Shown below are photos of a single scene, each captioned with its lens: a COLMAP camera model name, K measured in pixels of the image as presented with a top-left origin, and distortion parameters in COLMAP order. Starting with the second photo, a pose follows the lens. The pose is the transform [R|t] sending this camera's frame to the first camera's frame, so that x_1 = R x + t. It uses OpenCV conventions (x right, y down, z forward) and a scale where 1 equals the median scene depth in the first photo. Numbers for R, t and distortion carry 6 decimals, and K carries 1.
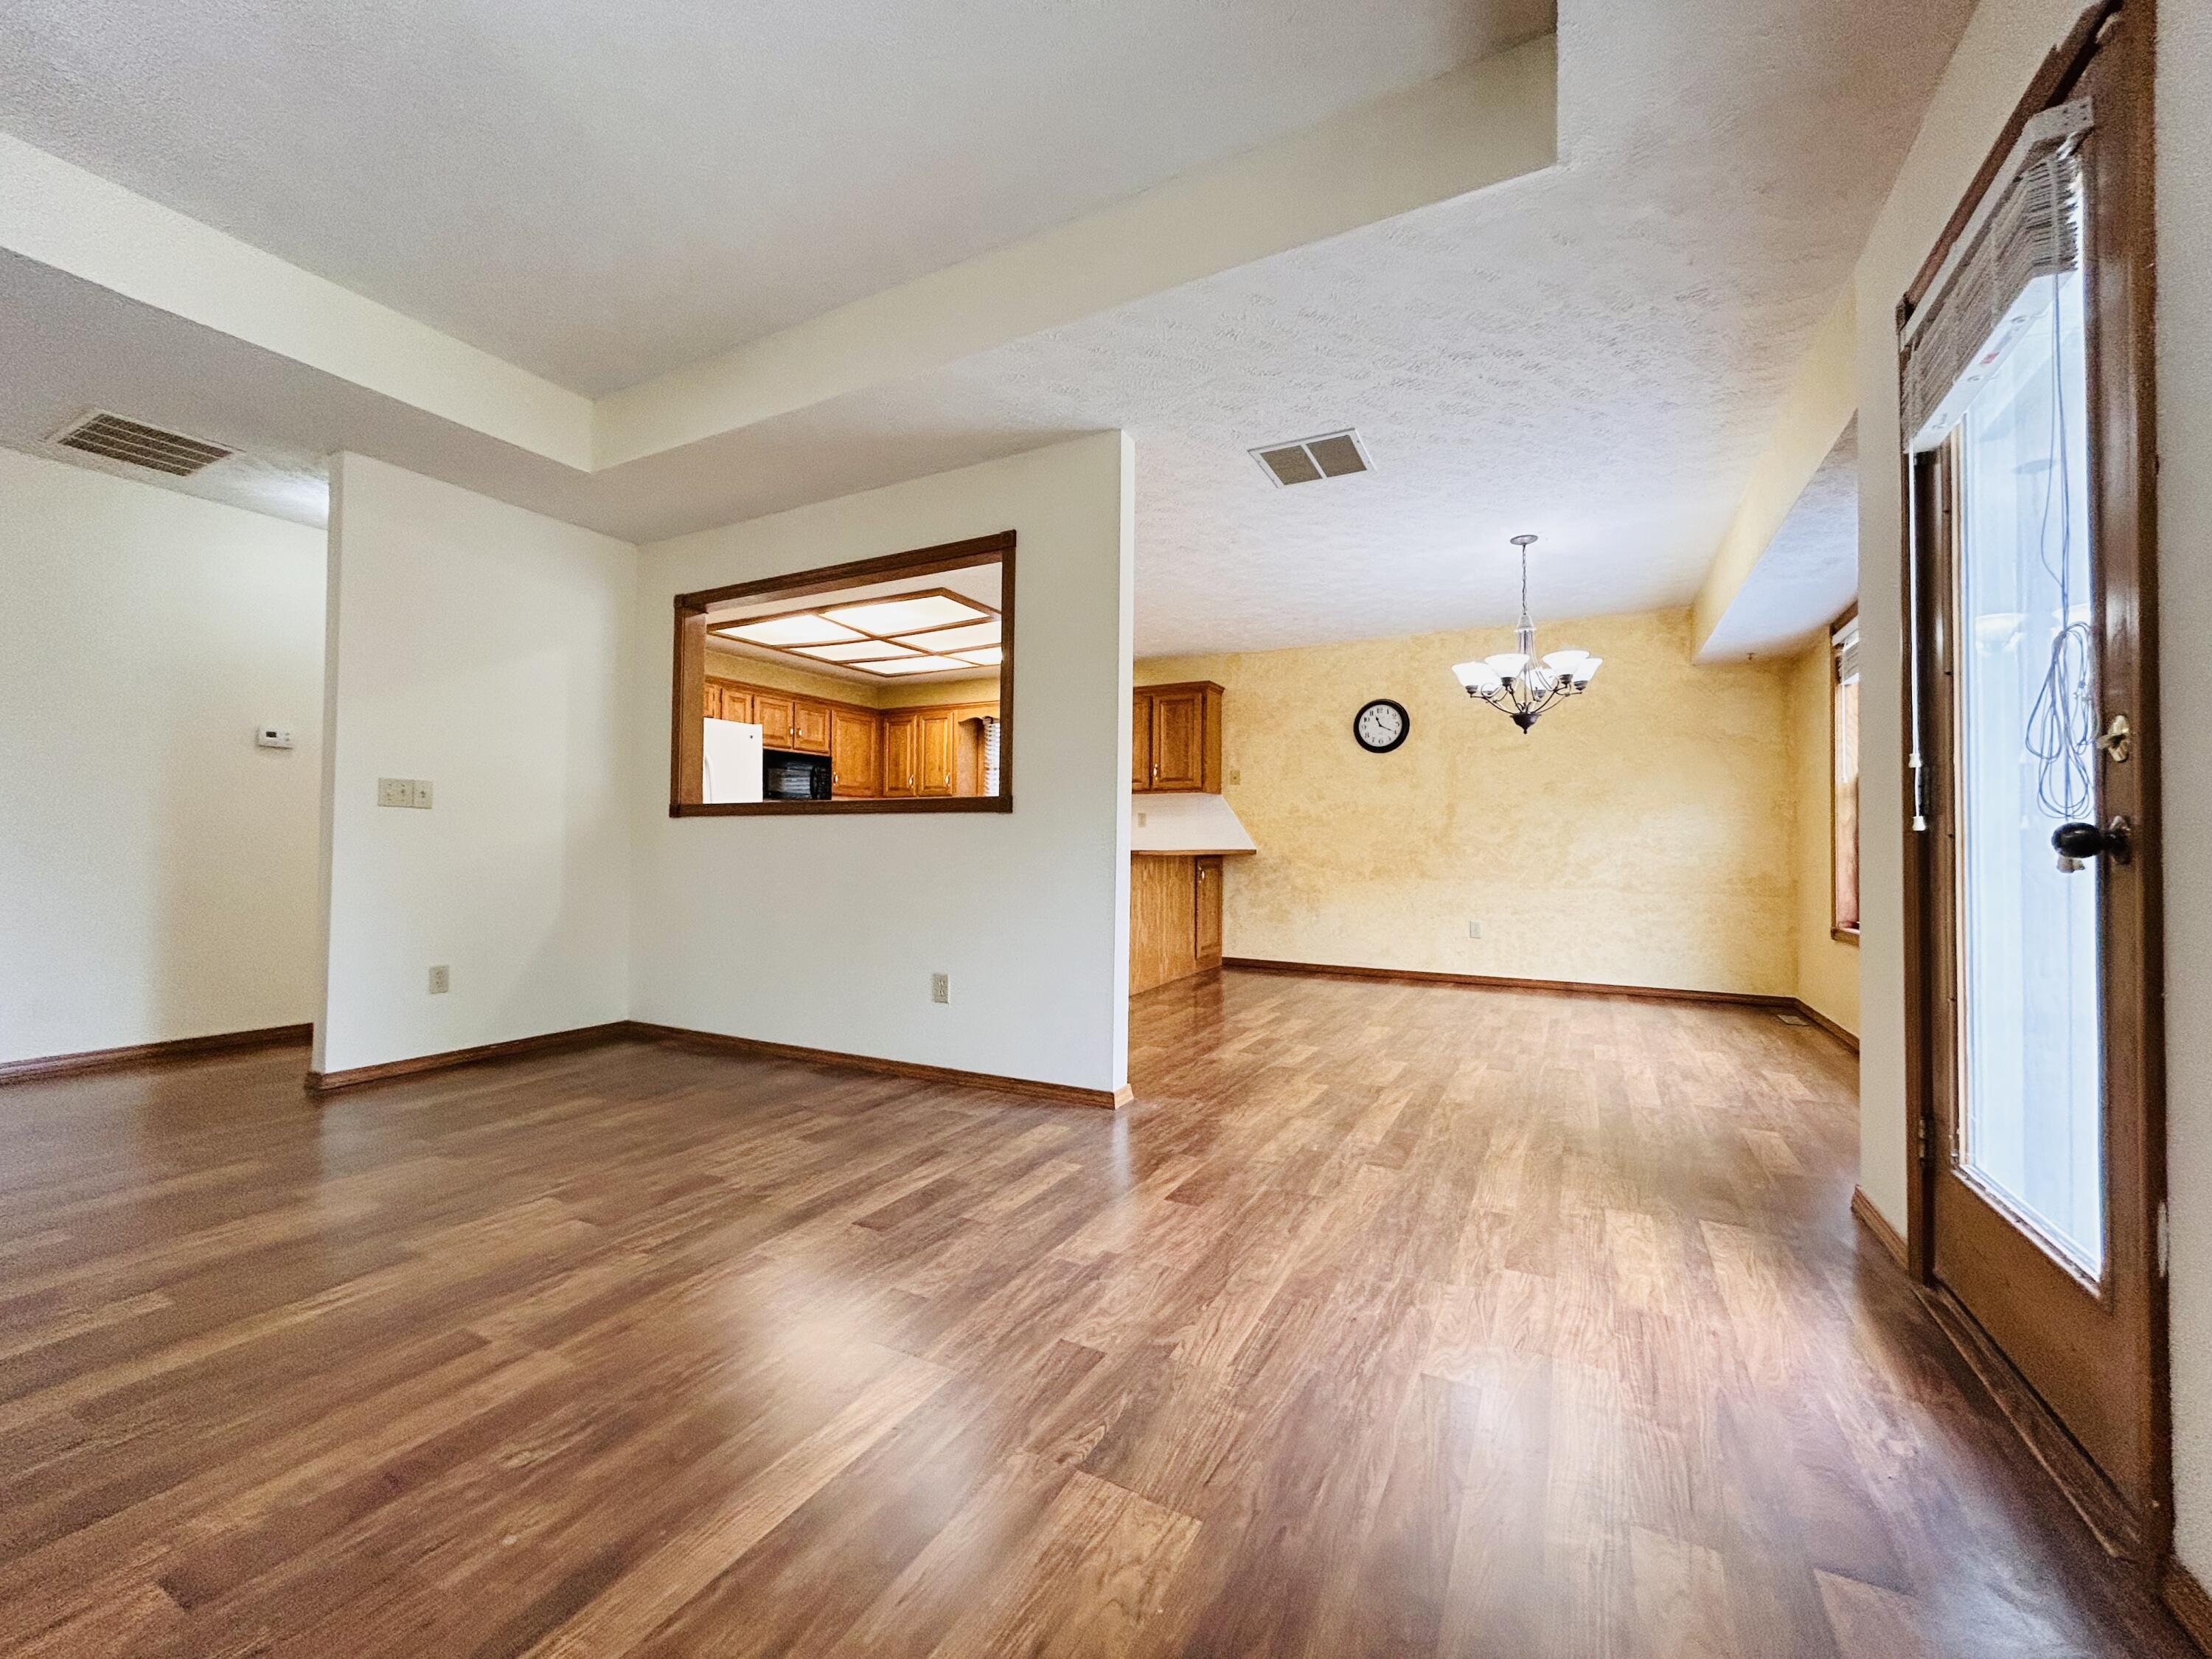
lens RADIAL K [[893.7, 0, 1101.9], [0, 893.7, 830.9], [0, 0, 1]] dist [0.003172, -0.000325]
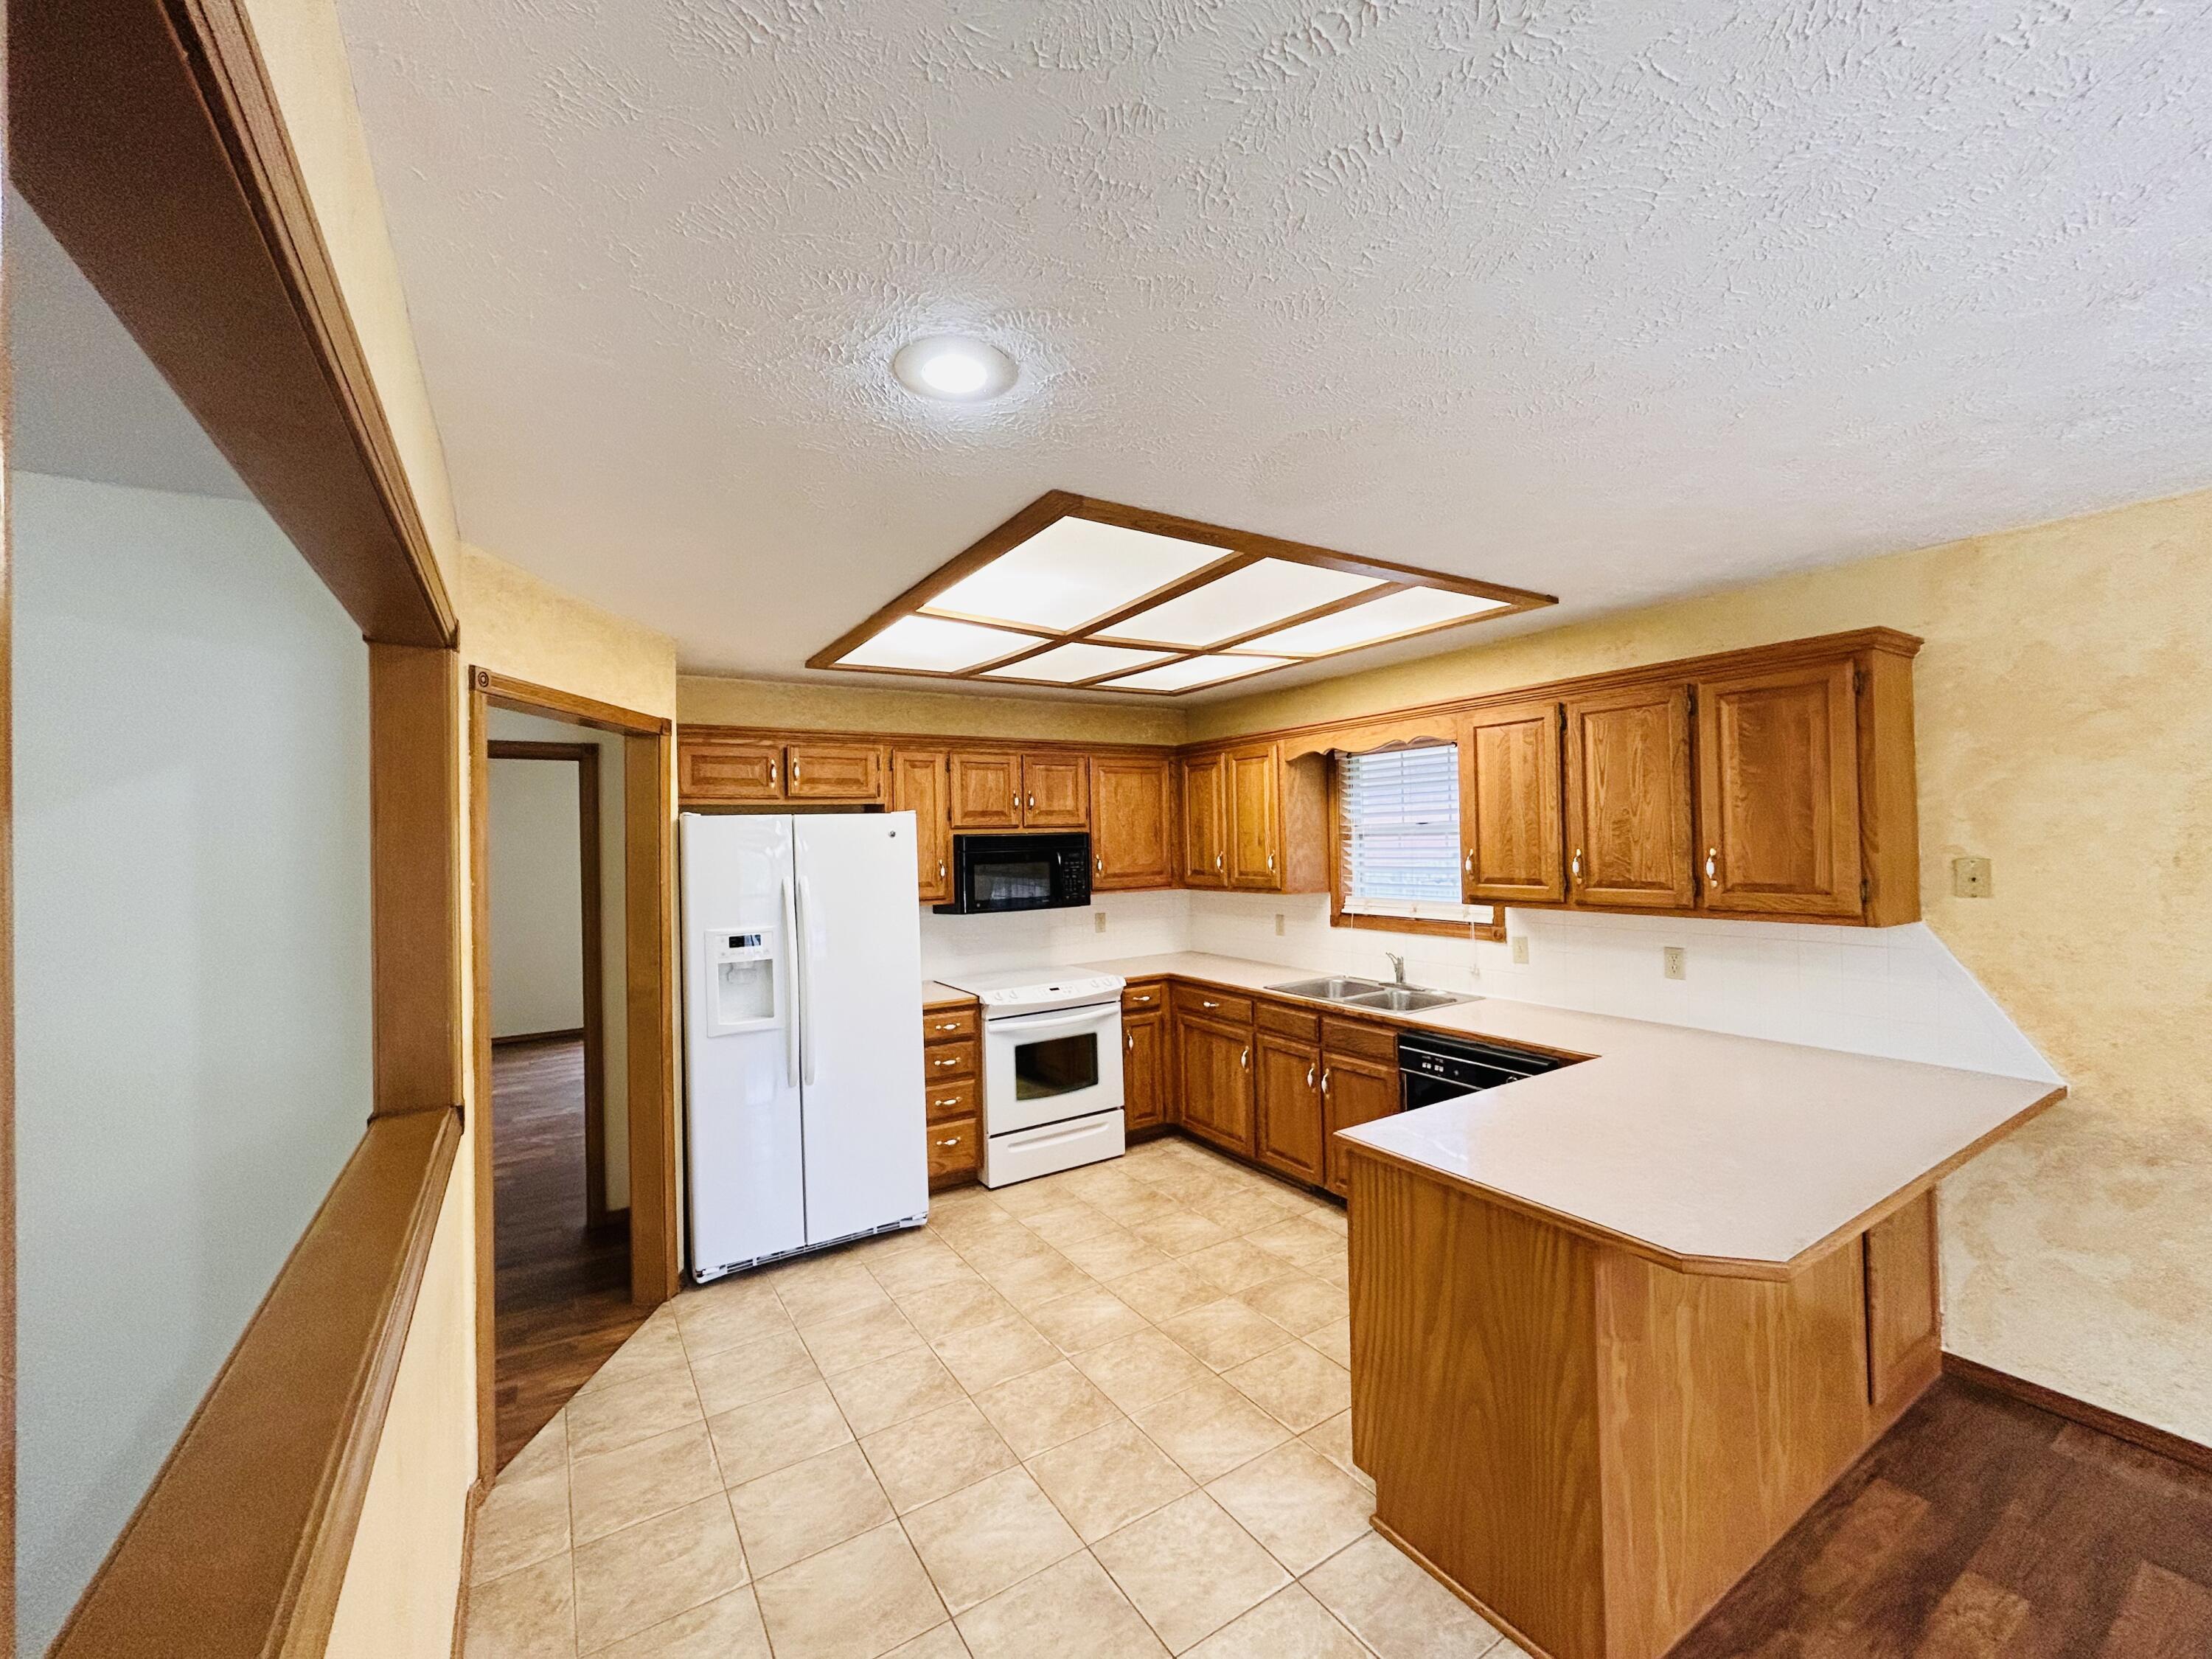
lens RADIAL K [[893.7, 0, 1098.1], [0, 893.7, 832.7], [0, 0, 1]] dist [0.003172, -0.000325]
pose [[0.869250, -0.031033, -0.493397, 0.036122], [0.037944, 0.999272, 0.003999, -0.187565], [0.492914, -0.022197, 0.869795, 0.995800]]
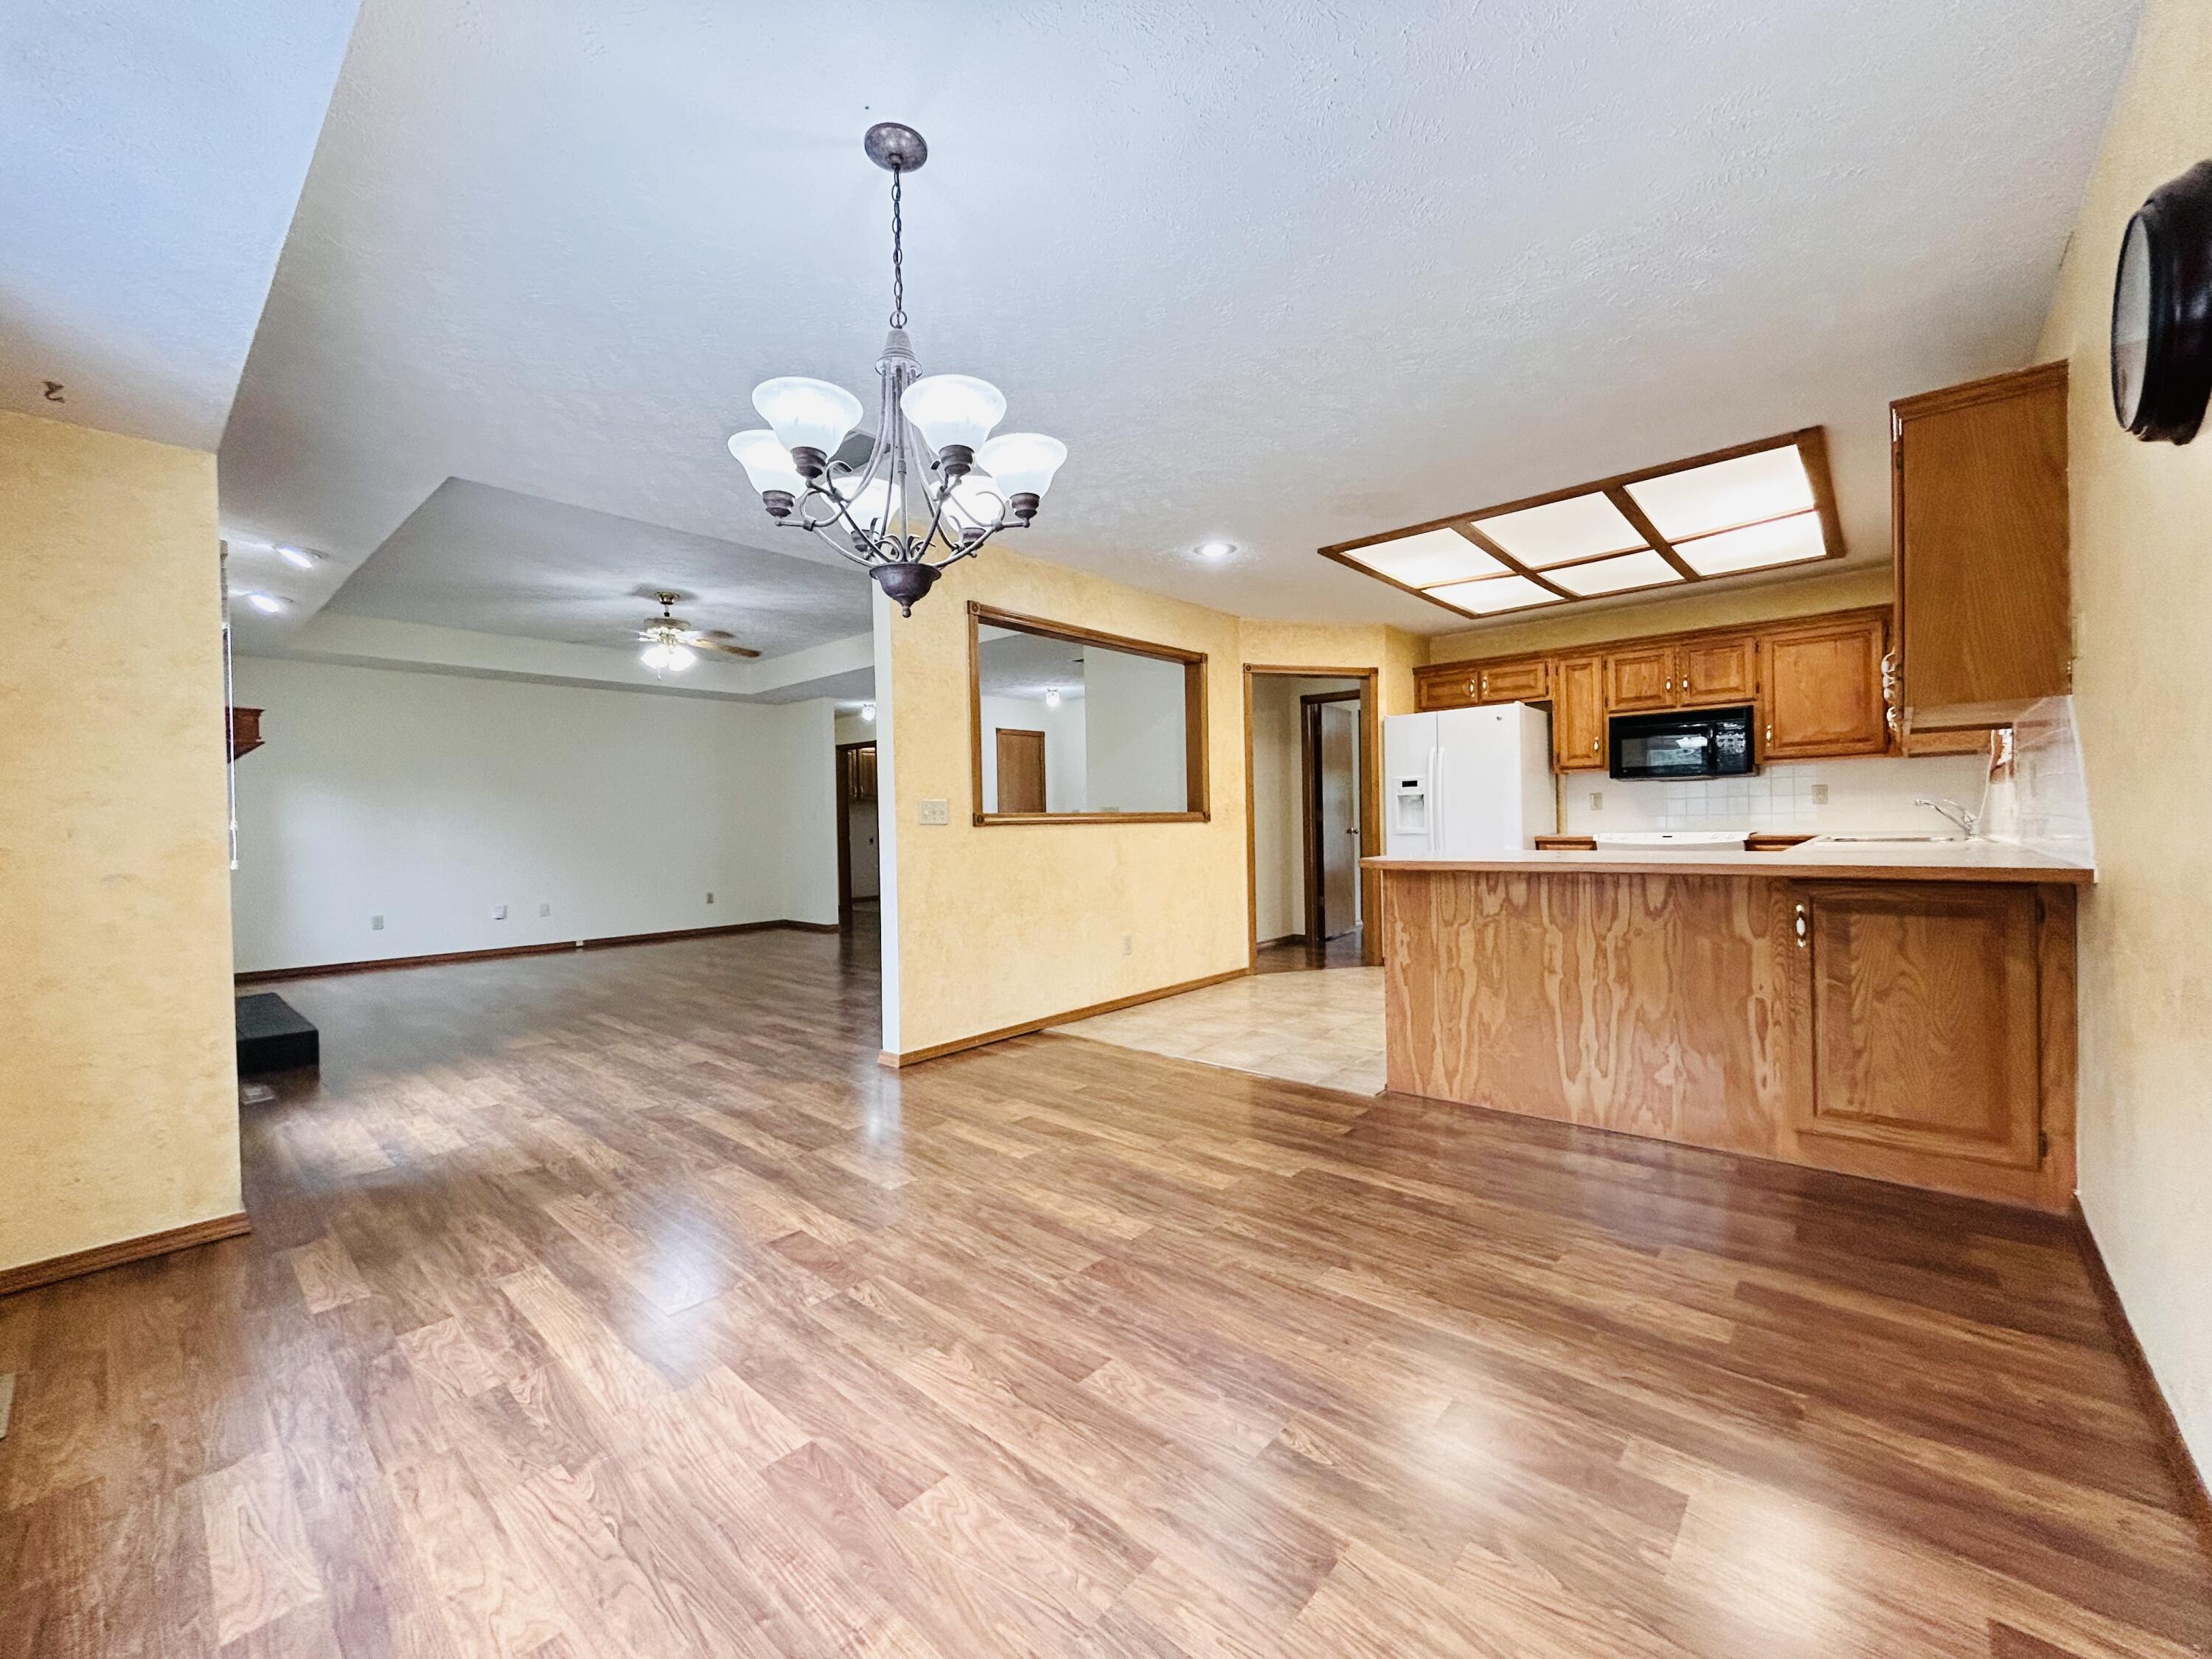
lens RADIAL K [[893.7, 0, 1109.1], [0, 893.7, 818.6], [0, 0, 1]] dist [0.003172, -0.000325]
pose [[-0.235906, -0.001802, -0.971774, 1.080605], [0.035991, 0.999296, -0.010590, -0.012535], [0.971109, -0.037473, -0.235675, 1.490820]]
